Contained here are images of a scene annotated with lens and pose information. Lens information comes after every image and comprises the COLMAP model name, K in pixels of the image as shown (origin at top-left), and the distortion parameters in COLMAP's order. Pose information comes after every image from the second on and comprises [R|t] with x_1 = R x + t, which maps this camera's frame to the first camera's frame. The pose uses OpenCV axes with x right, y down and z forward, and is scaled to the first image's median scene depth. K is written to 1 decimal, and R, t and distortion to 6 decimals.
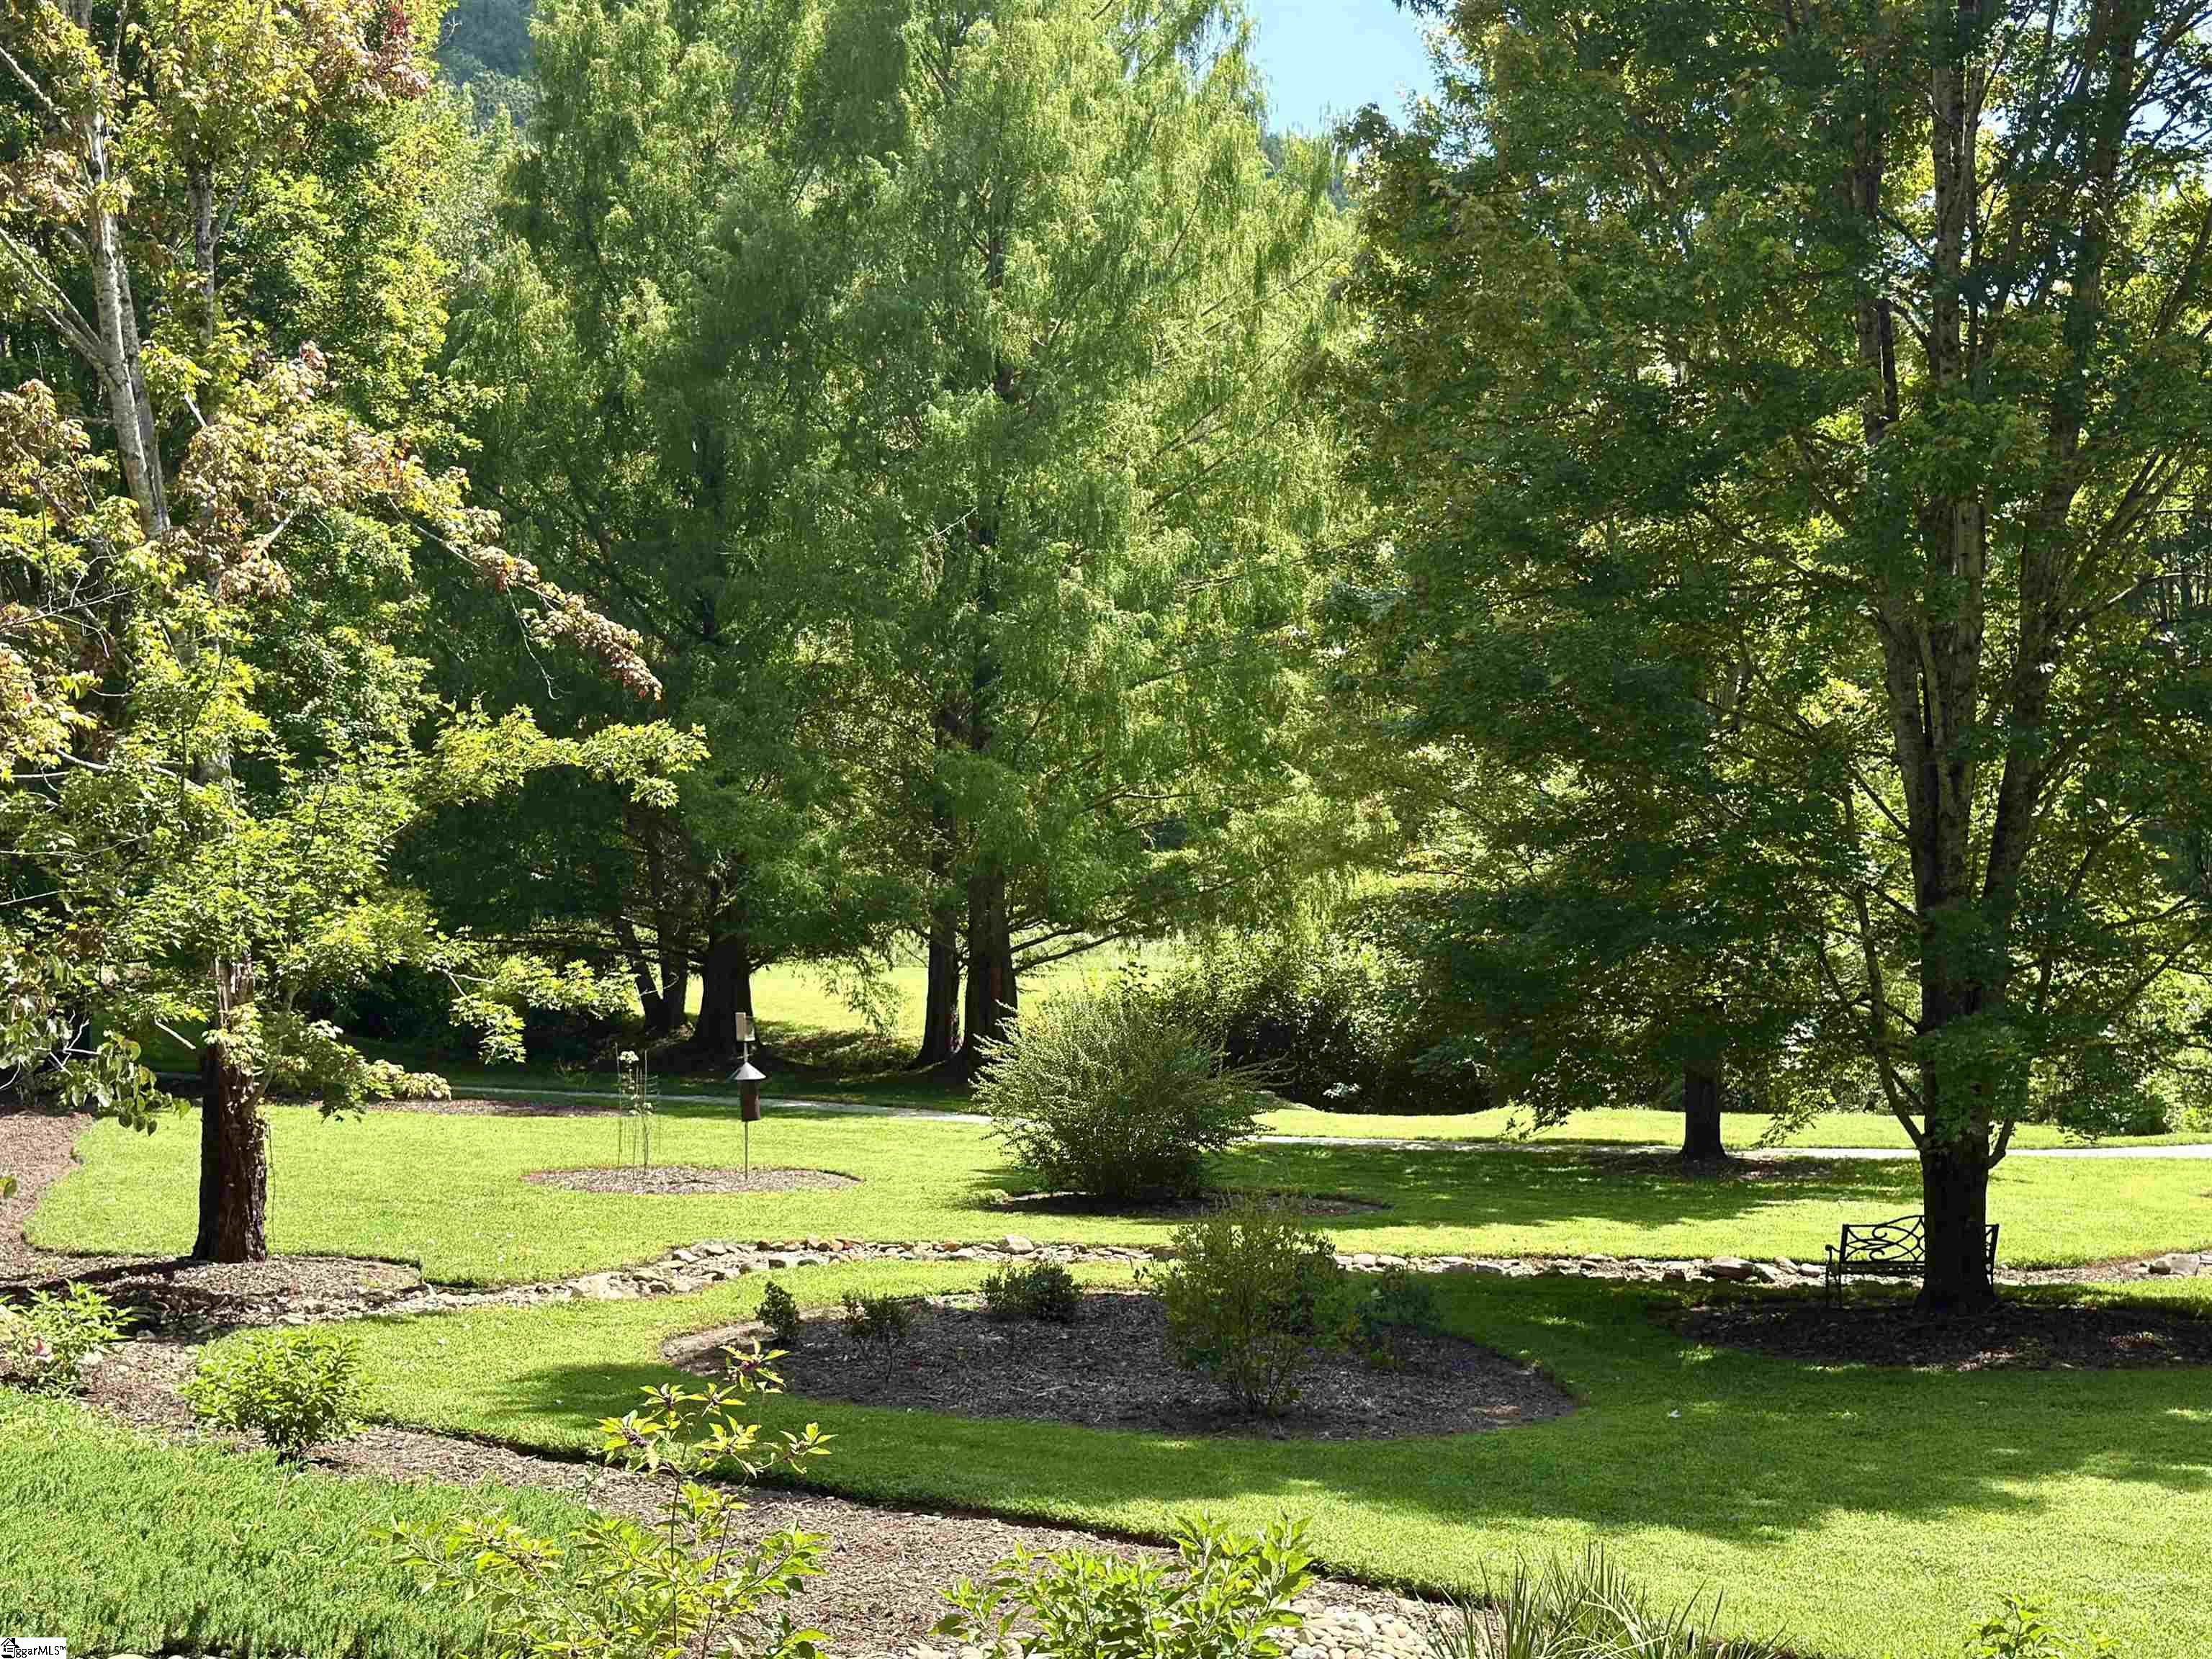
lens RADIAL K [[2287.2, 0, 1052.8], [0, 2287.2, 1077.0], [0, 0, 1]] dist [0.131940, -0.161374]
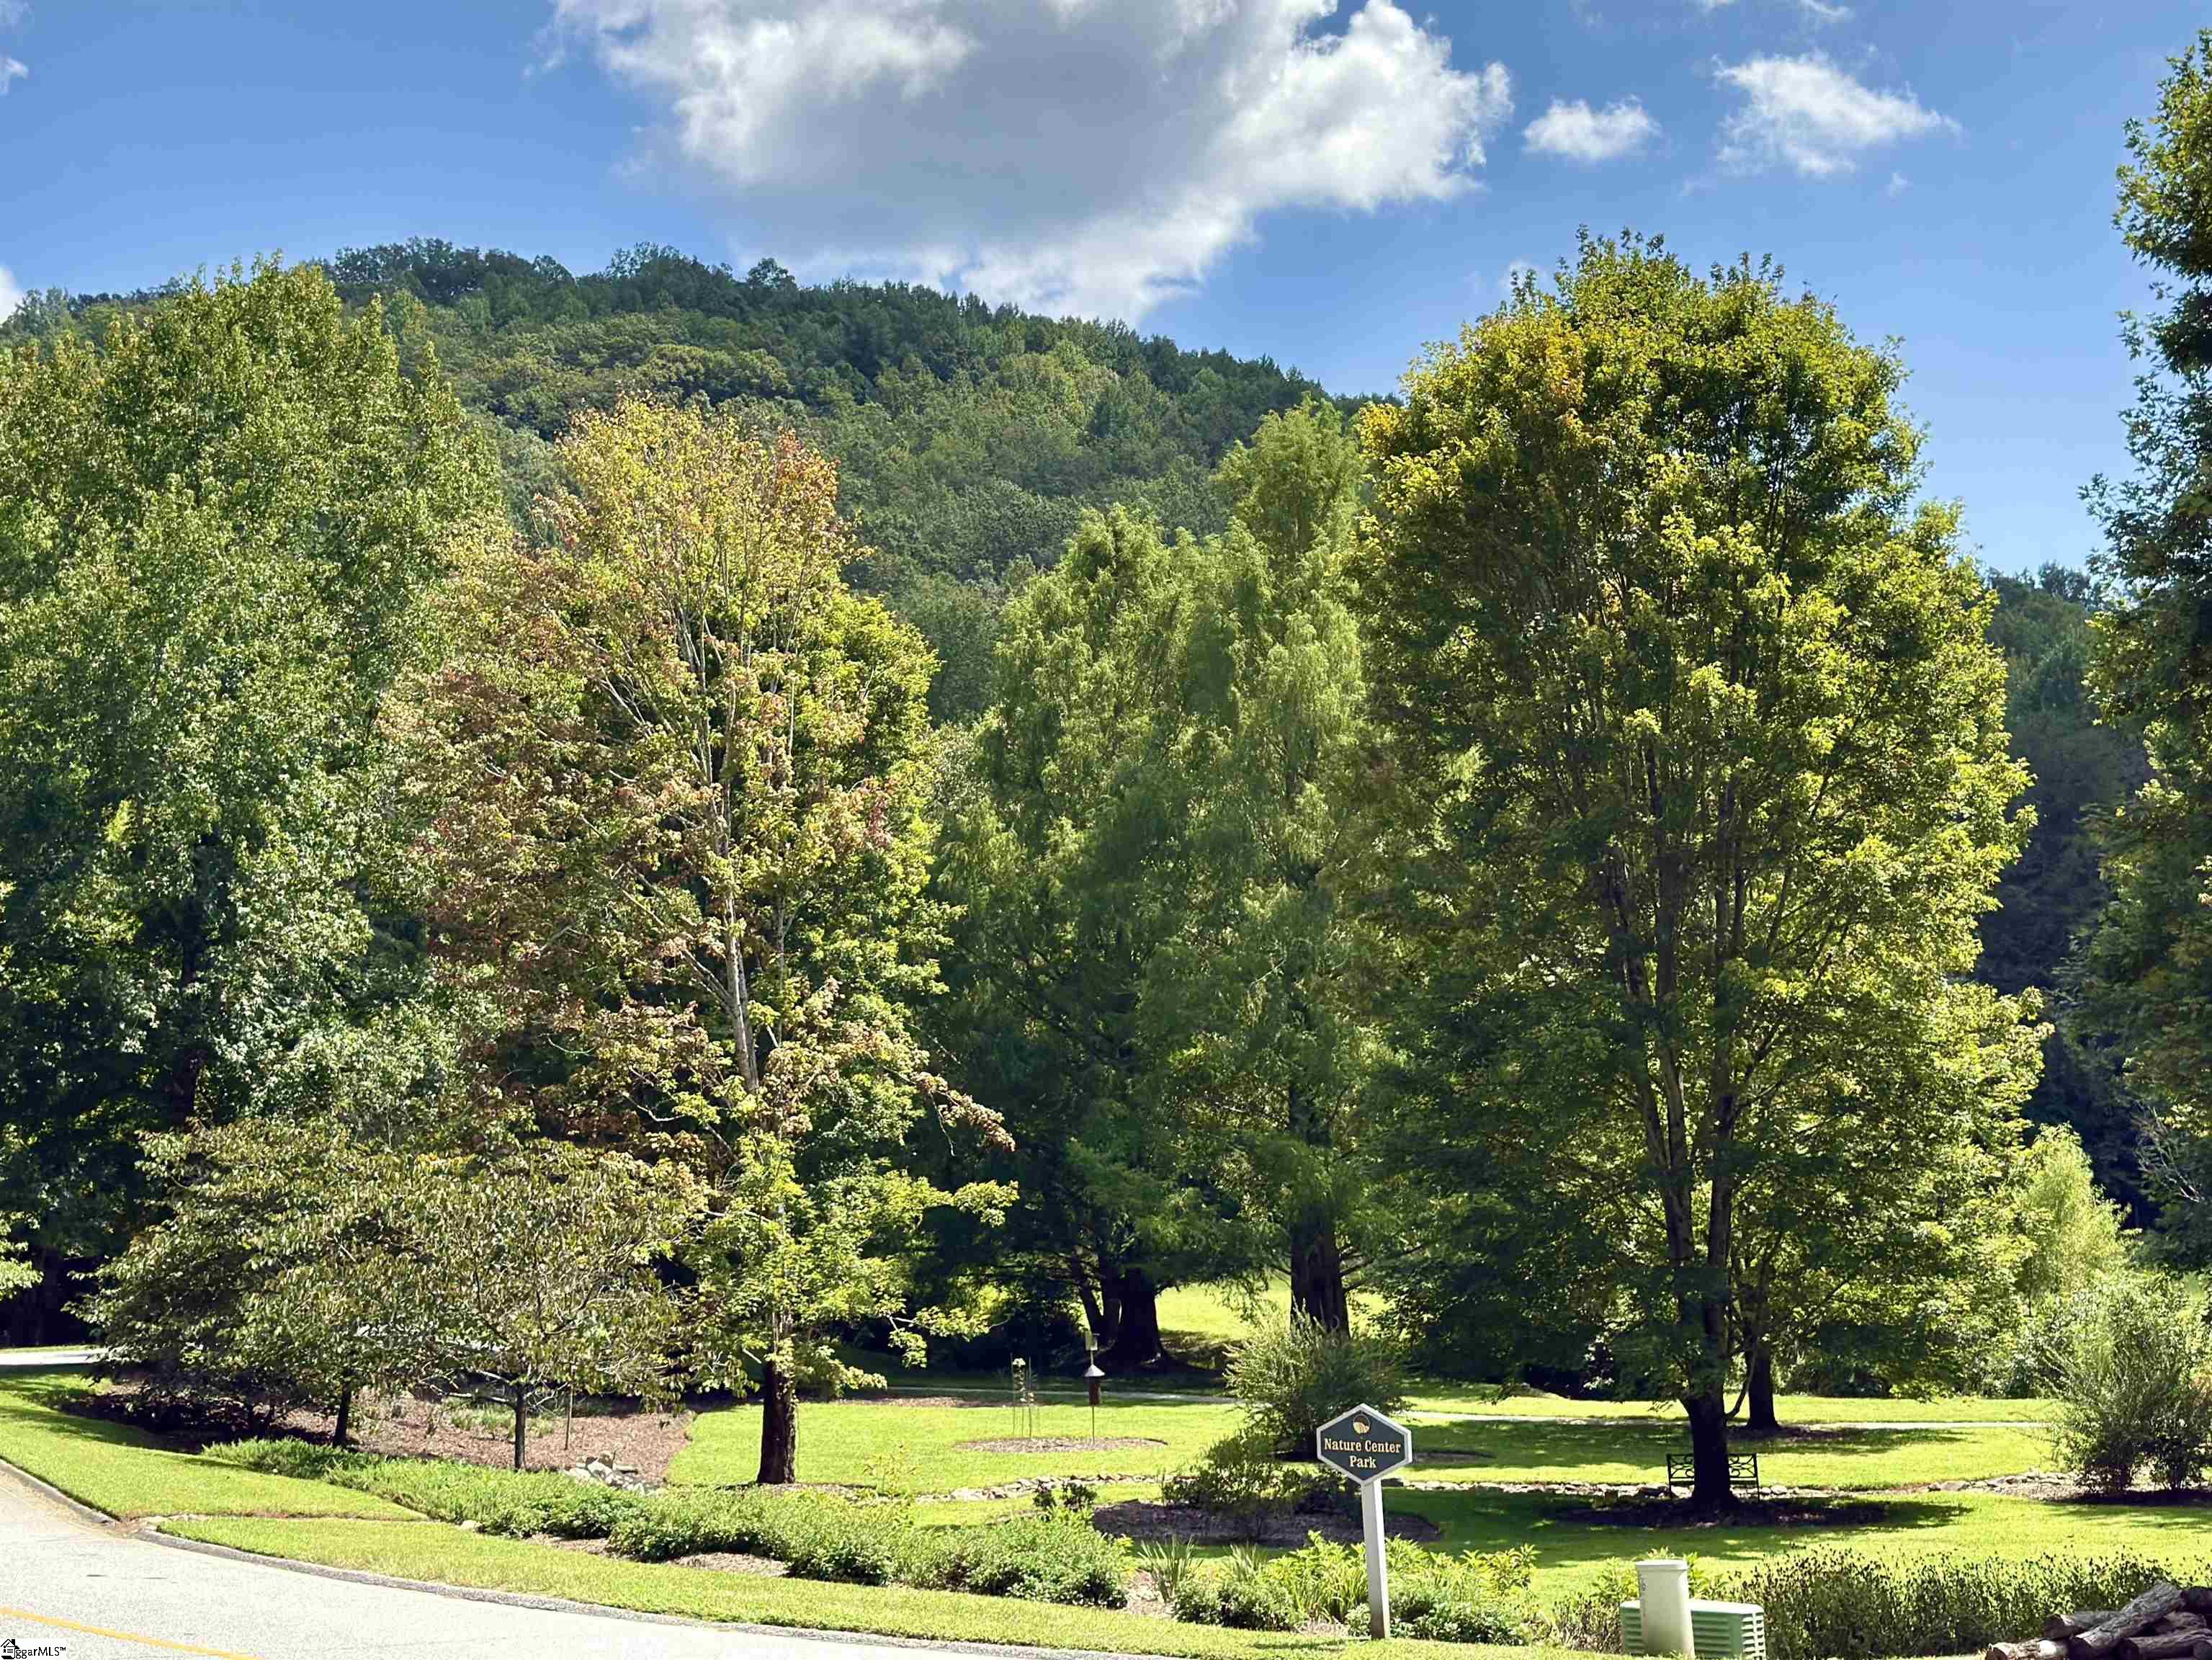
lens RADIAL K [[2264.3, 0, 1106.0], [0, 2264.3, 830.0], [0, 0, 1]] dist [0.128385, 0.000974]
pose [[0.978504, -0.063690, -0.196146, 0.284396], [0.015755, 0.971423, -0.236830, 0.010871], [0.205625, 0.228649, 0.951545, -0.776000]]
